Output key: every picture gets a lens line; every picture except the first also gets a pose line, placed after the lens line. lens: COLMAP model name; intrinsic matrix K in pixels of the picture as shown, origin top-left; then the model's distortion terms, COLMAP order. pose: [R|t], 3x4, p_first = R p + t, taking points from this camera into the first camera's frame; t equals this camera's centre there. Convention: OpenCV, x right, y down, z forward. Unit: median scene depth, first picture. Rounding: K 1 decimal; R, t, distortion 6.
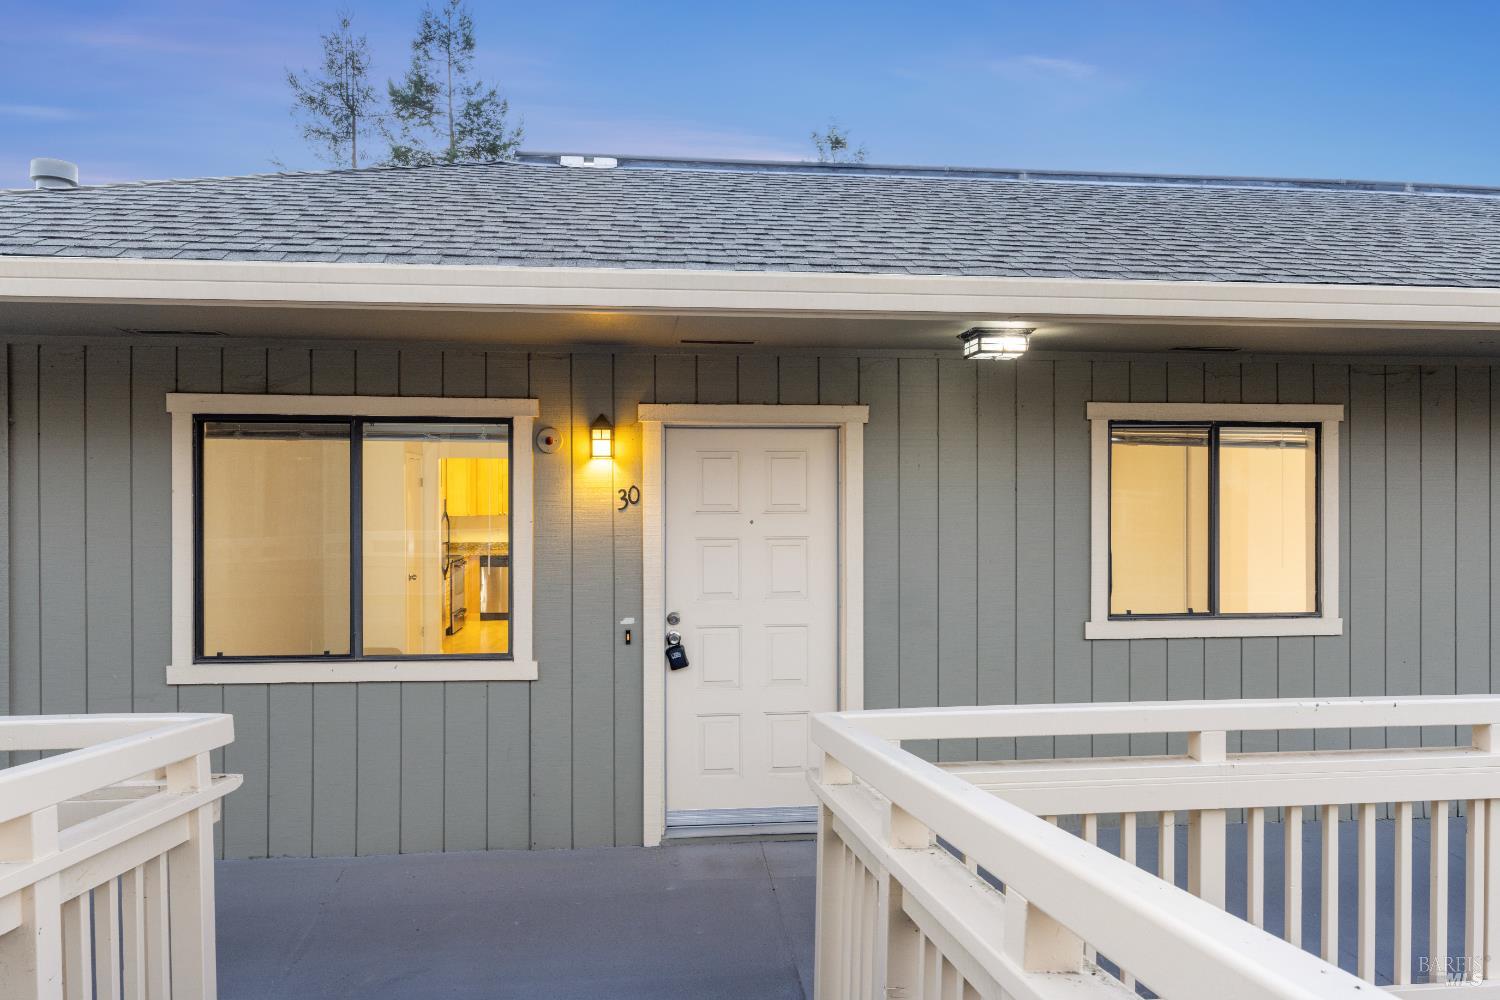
lens RADIAL K [[1072.4, 0, 757.4], [0, 1072.4, 503.1], [0, 0, 1]] dist [0.003057, -0.003720]
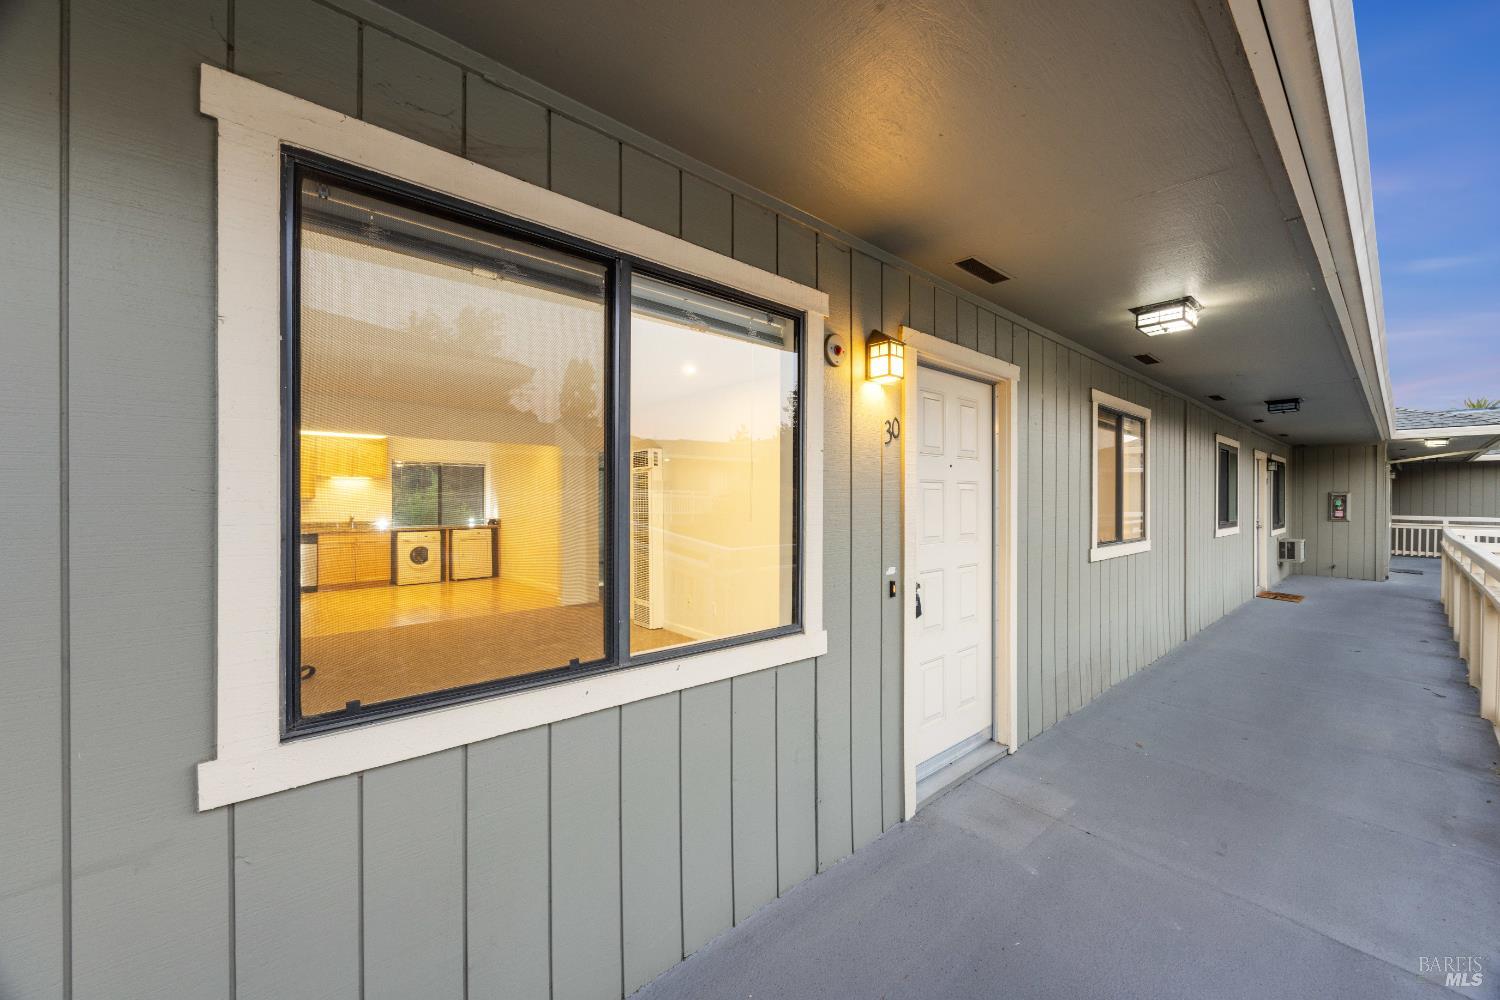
lens RADIAL K [[577.8, 0, 754.1], [0, 577.8, 502.1], [0, 0, 1]] dist [-0.000178, -0.000145]
pose [[0.805452, 0.001799, 0.592659, -0.508652], [0.006320, 0.999912, -0.011624, 0.060300], [-0.592628, 0.013108, 0.805370, 0.707319]]
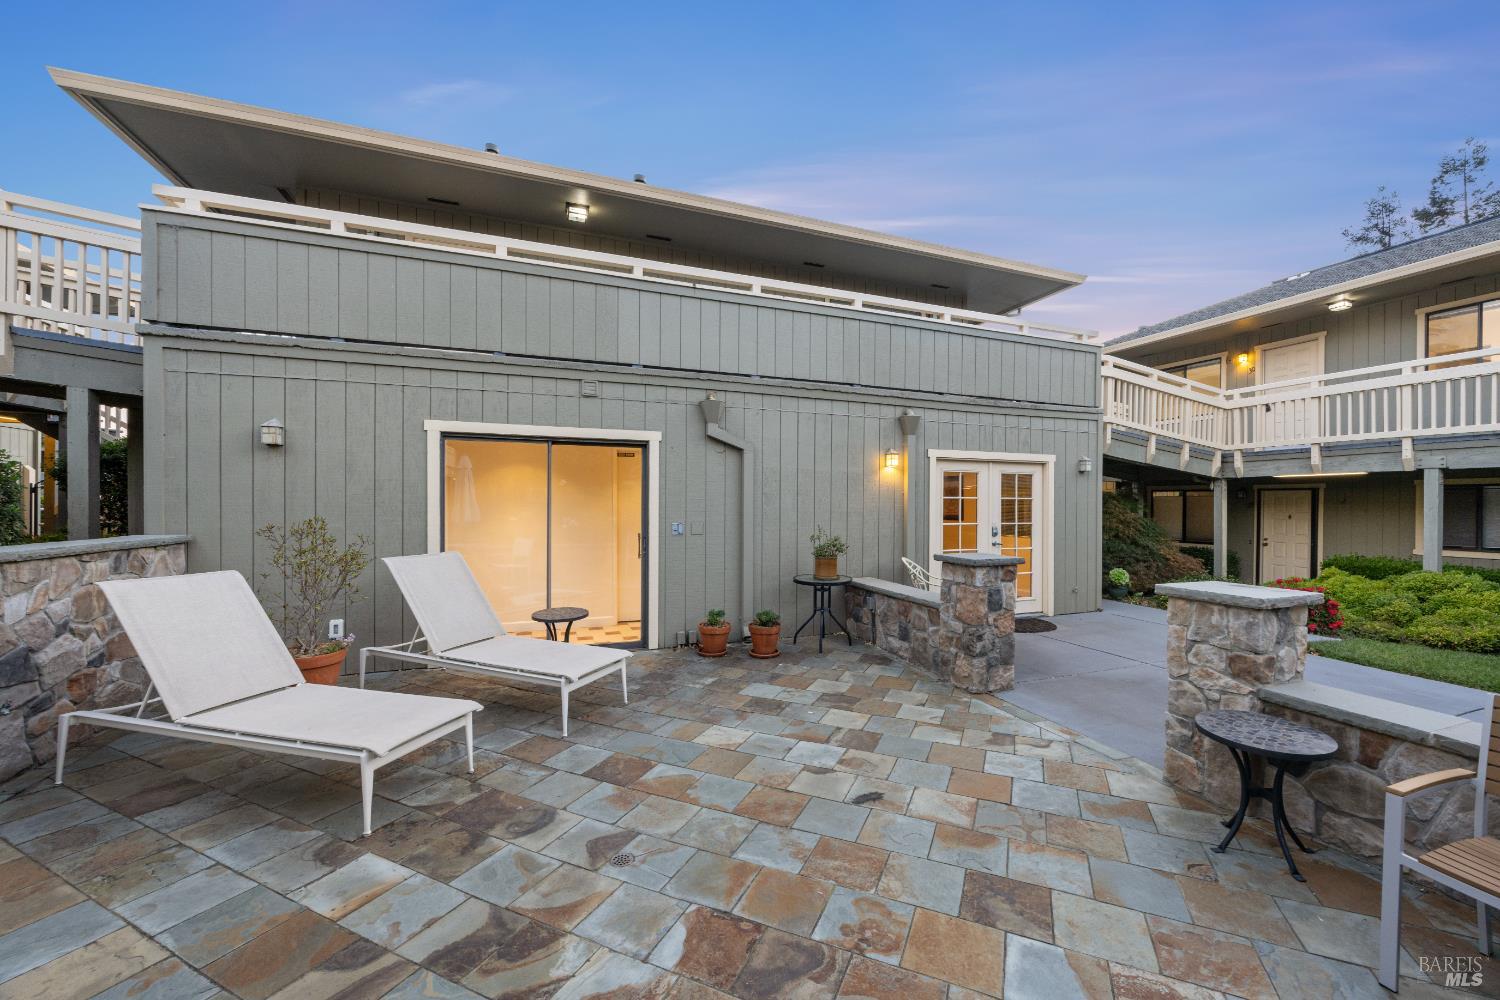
lens RADIAL K [[577.8, 0, 754.1], [0, 577.8, 502.1], [0, 0, 1]] dist [-0.000178, -0.000145]
pose [[0.255377, 0.004119, -0.966833, 1.565366], [-0.019369, 0.999812, -0.000857, 0.550667], [0.966647, 0.018946, 0.255409, -1.417514]]
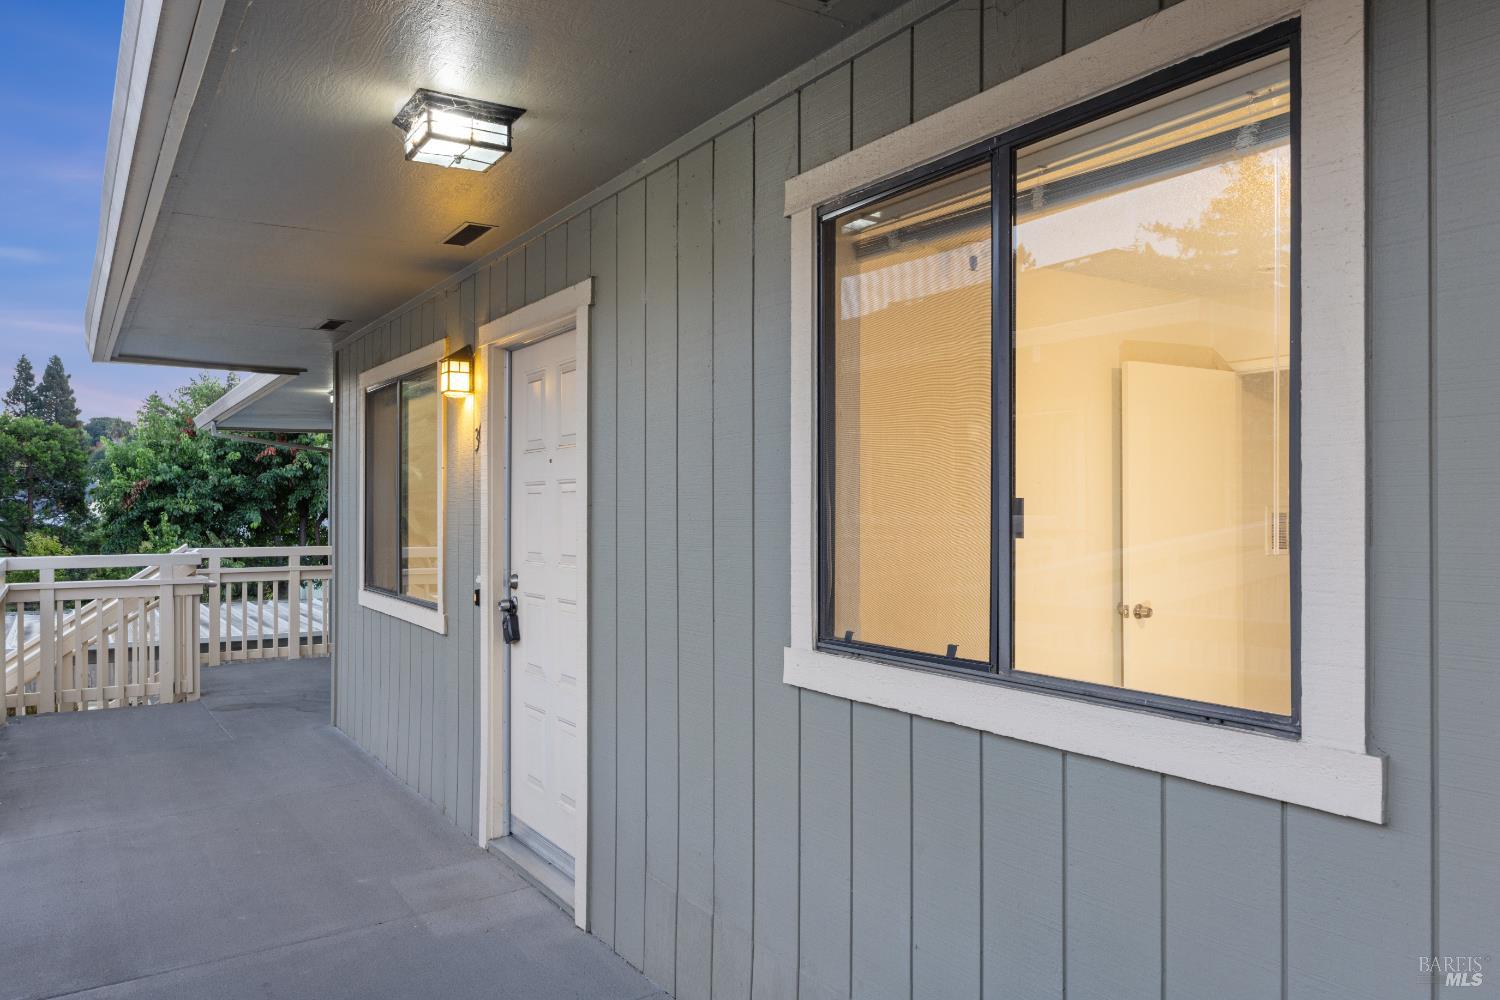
lens RADIAL K [[1084.3, 0, 749.4], [0, 1084.3, 577.8], [0, 0, 1]] dist [0.345819, -0.000321]
pose [[0.448087, 0.056051, -0.892231, 0.809553], [-0.033067, 0.998389, 0.046113, 0.060575], [0.893378, 0.008840, 0.449218, 0.811220]]
